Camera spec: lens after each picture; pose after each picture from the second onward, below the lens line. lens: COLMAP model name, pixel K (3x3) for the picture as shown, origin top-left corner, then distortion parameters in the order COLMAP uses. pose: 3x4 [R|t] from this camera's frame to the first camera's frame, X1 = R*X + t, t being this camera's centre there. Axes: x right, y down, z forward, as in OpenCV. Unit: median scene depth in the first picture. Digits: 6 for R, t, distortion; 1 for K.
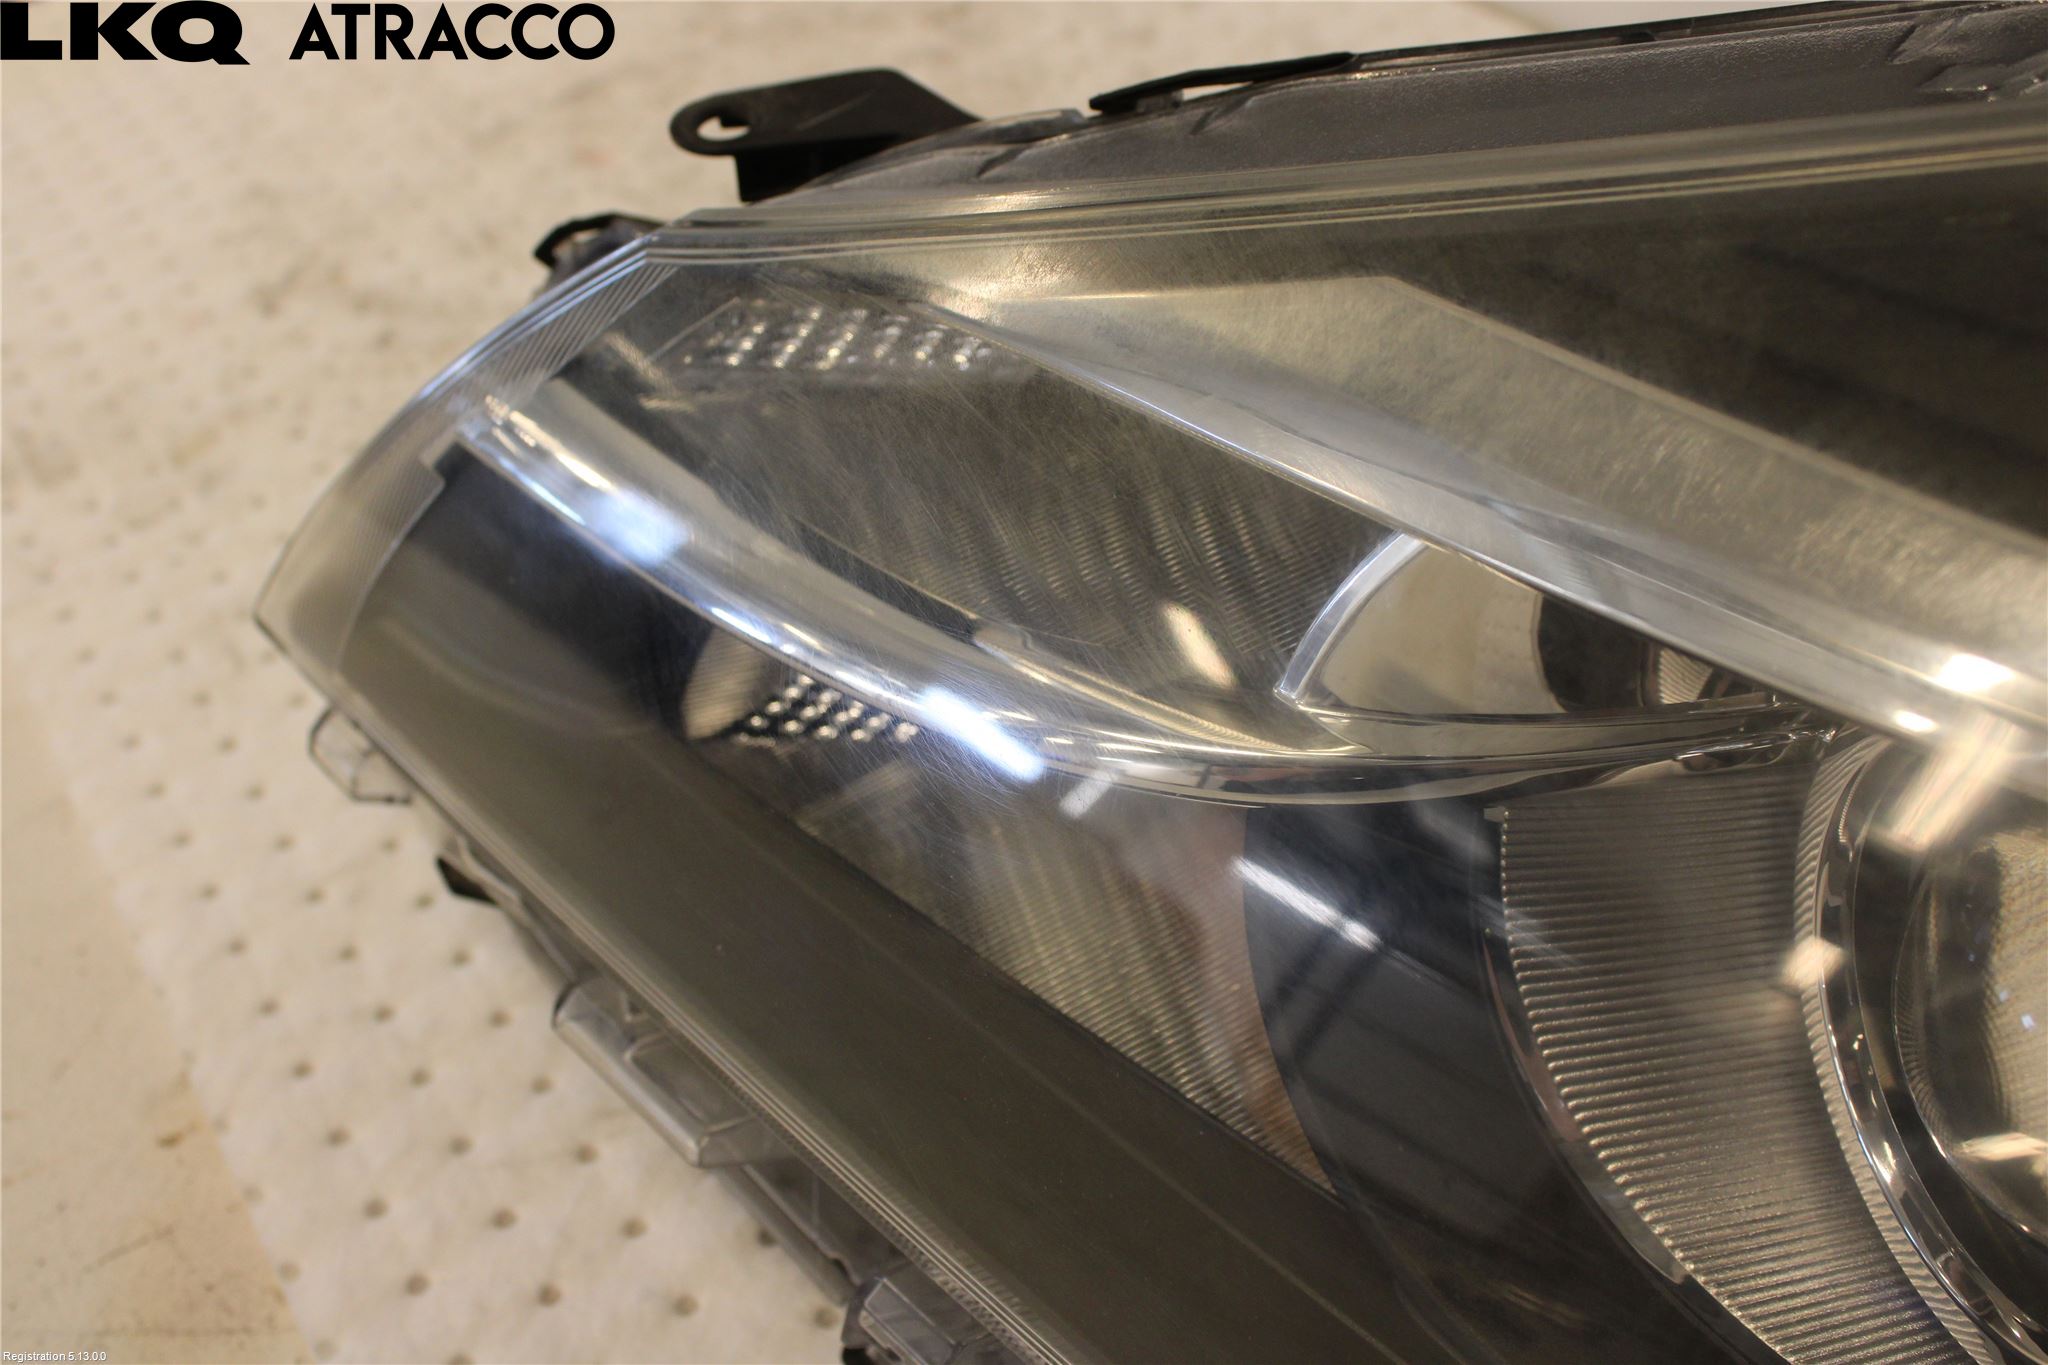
lens RADIAL K [[2469.3, 0, 1026.0], [0, 2469.3, 672.6], [0, 0, 1]] dist [-0.016527, 0.000000]
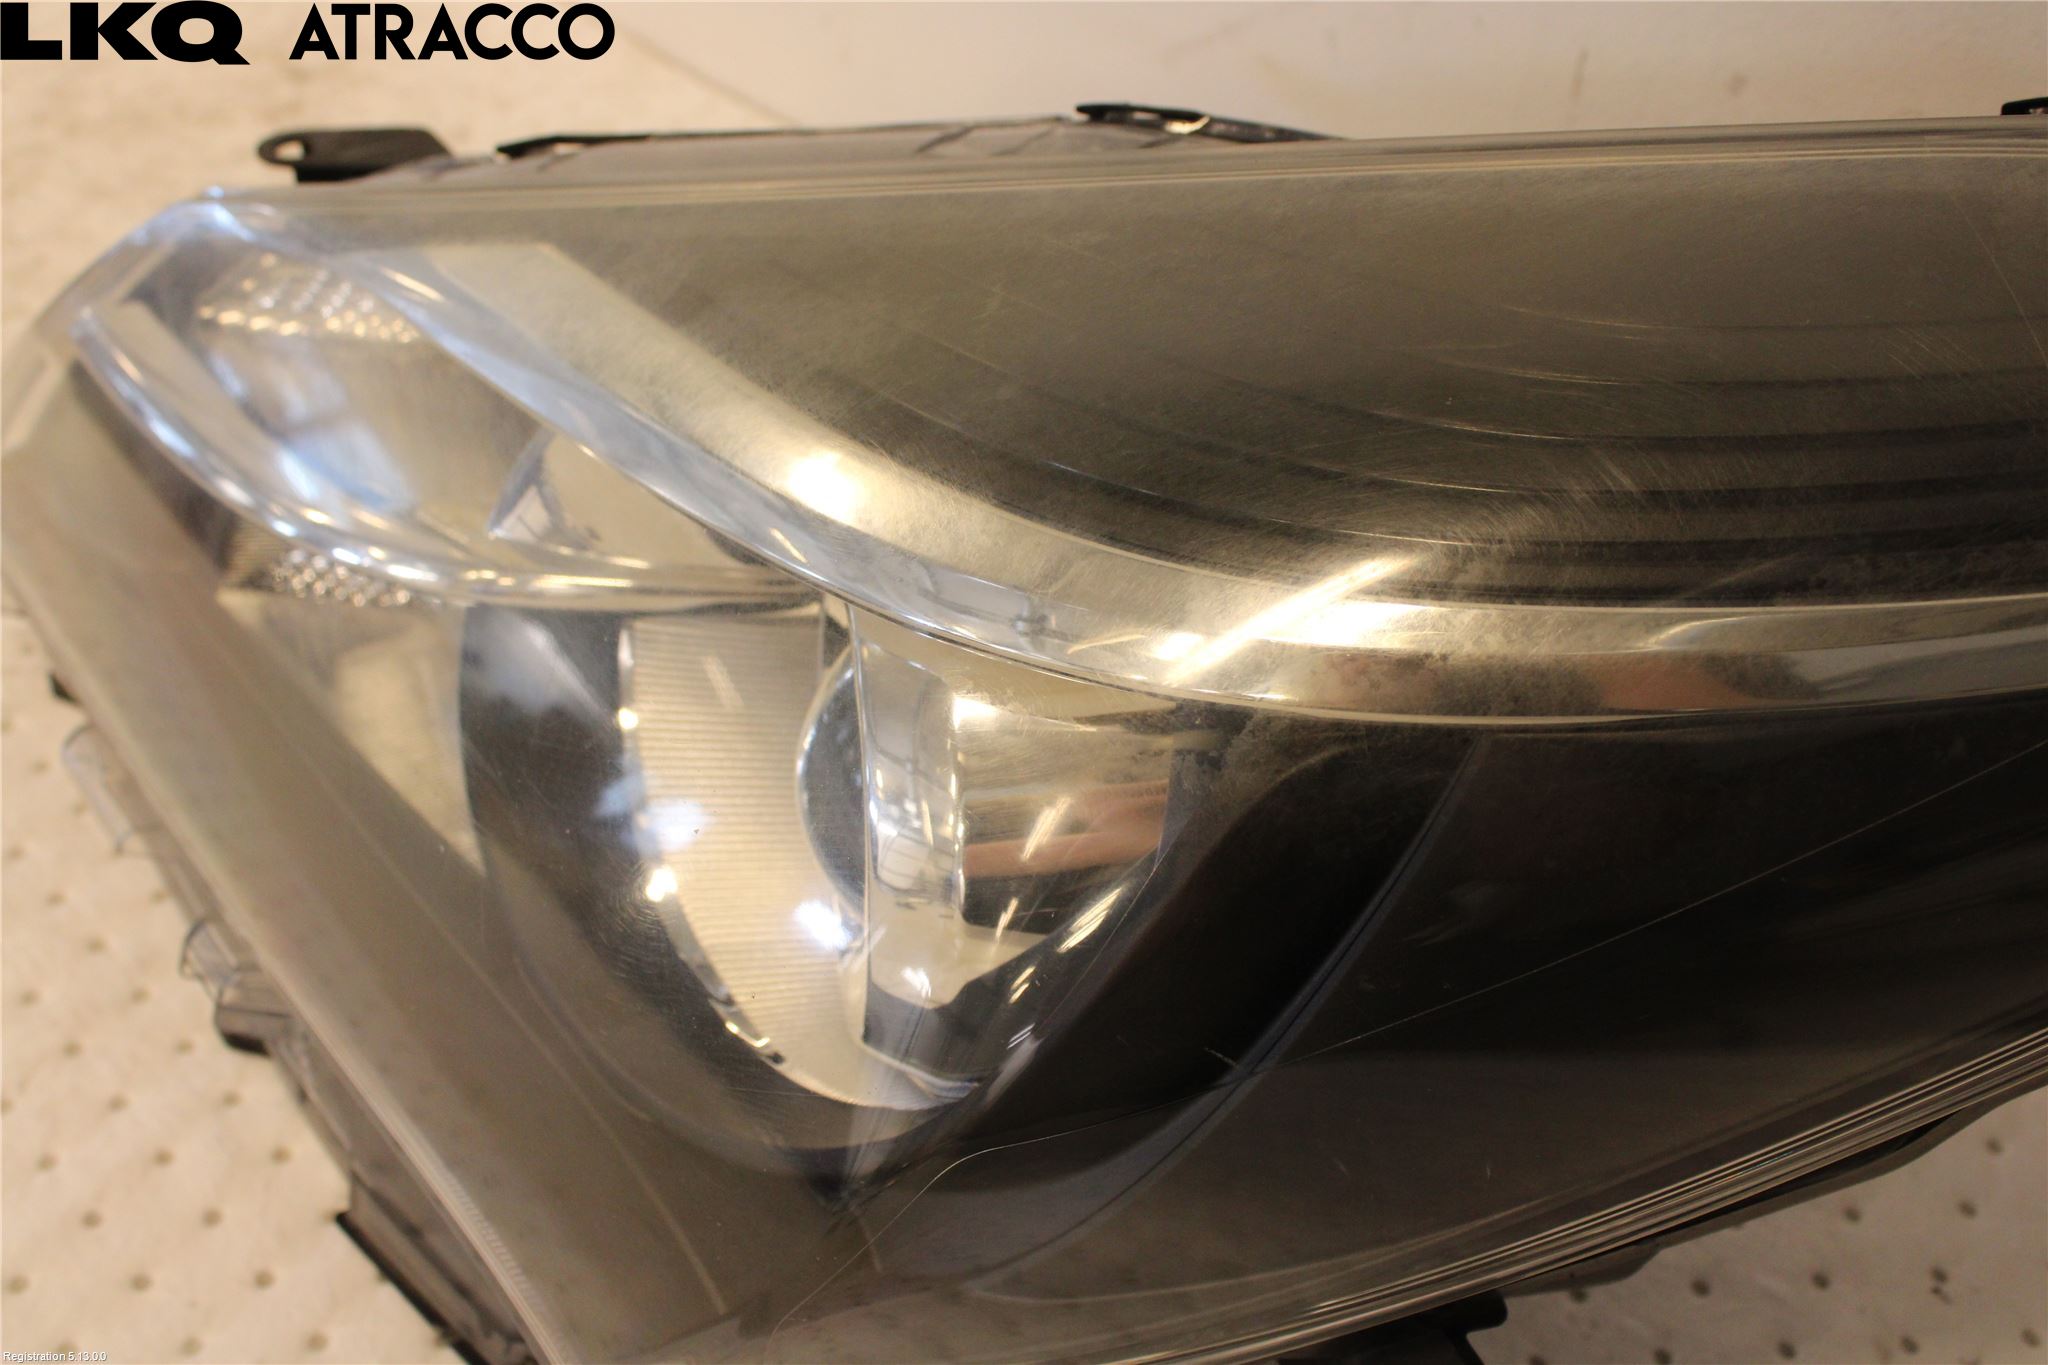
lens RADIAL K [[2469.3, 0, 1033.6], [0, 2469.3, 676.3], [0, 0, 1]] dist [-0.016527, 0.000000]
pose [[0.991488, 0.123401, -0.041518, 0.365708], [-0.126562, 0.988318, -0.084911, 0.131269], [0.030555, 0.089442, 0.995523, -0.330264]]
